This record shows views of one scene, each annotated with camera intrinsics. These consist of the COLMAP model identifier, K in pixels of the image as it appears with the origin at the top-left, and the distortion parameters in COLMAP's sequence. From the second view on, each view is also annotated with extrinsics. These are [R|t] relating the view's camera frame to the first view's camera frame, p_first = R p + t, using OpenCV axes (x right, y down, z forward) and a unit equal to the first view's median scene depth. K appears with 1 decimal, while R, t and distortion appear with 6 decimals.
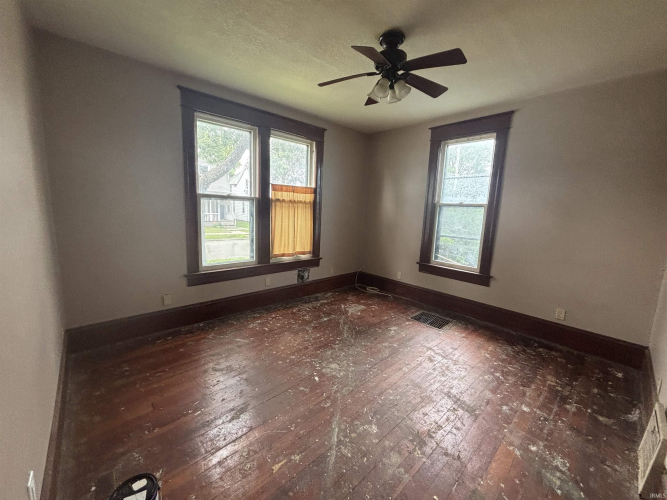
lens RADIAL K [[268.1, 0, 335.8], [0, 268.1, 255.8], [0, 0, 1]] dist [0.002382, 0.000015]
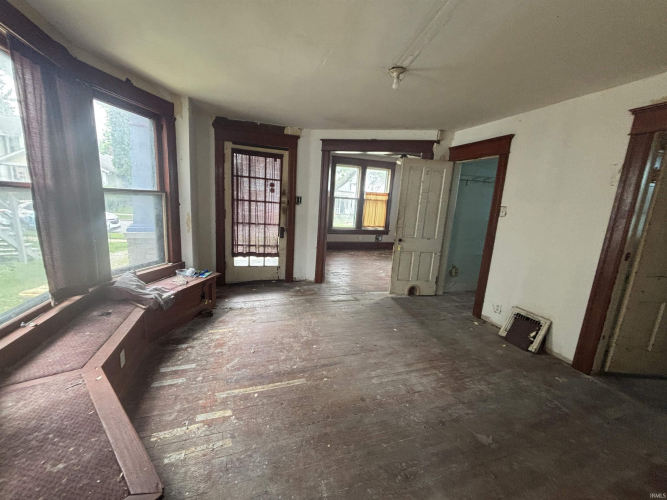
lens RADIAL K [[268.1, 0, 330.0], [0, 268.1, 251.8], [0, 0, 1]] dist [0.002382, 0.000015]
pose [[0.905735, 0.089128, -0.414366, 0.383861], [-0.087679, 0.995893, 0.022560, 0.162381], [0.414675, 0.015898, 0.909831, -0.933175]]
